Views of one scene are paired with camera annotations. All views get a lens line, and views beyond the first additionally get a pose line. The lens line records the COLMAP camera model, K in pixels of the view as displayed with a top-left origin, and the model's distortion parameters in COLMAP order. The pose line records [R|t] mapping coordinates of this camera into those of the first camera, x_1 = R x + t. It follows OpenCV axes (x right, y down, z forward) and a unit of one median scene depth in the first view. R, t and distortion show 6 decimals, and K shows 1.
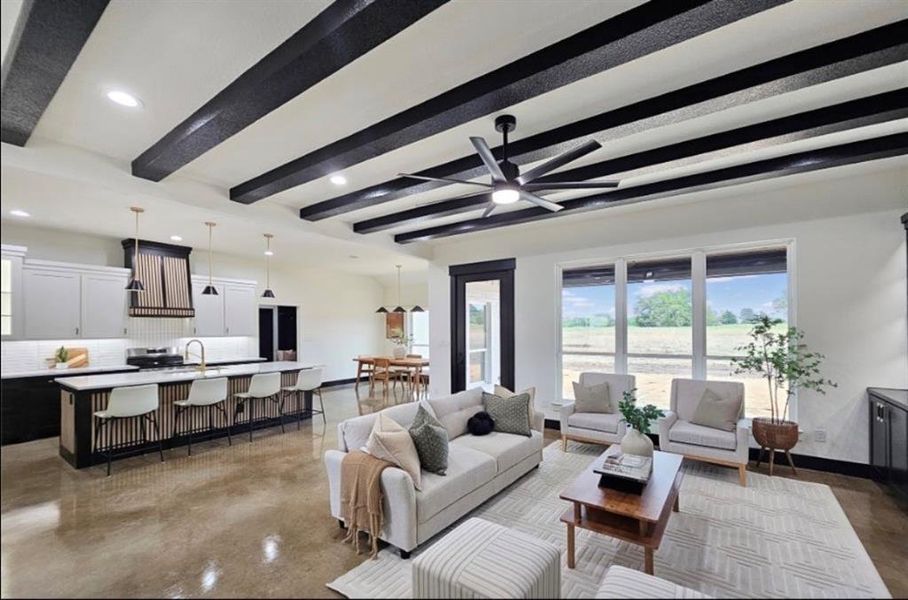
lens RADIAL K [[386.0, 0, 453.6], [0, 386.0, 327.4], [0, 0, 1]] dist [0.130856, 0.000007]
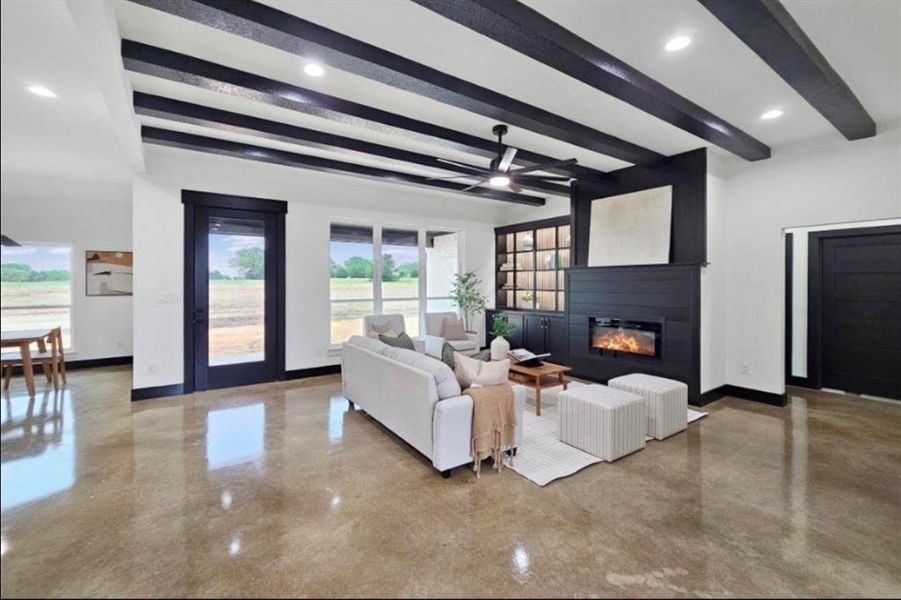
lens RADIAL K [[379.1, 0, 450.2], [0, 379.1, 283.4], [0, 0, 1]] dist [0.000204, 0.000011]
pose [[0.331596, 0.000329, 0.943421, -0.555676], [-0.003501, 0.999993, 0.000882, 0.010984], [-0.943415, -0.003596, 0.331595, 0.340239]]
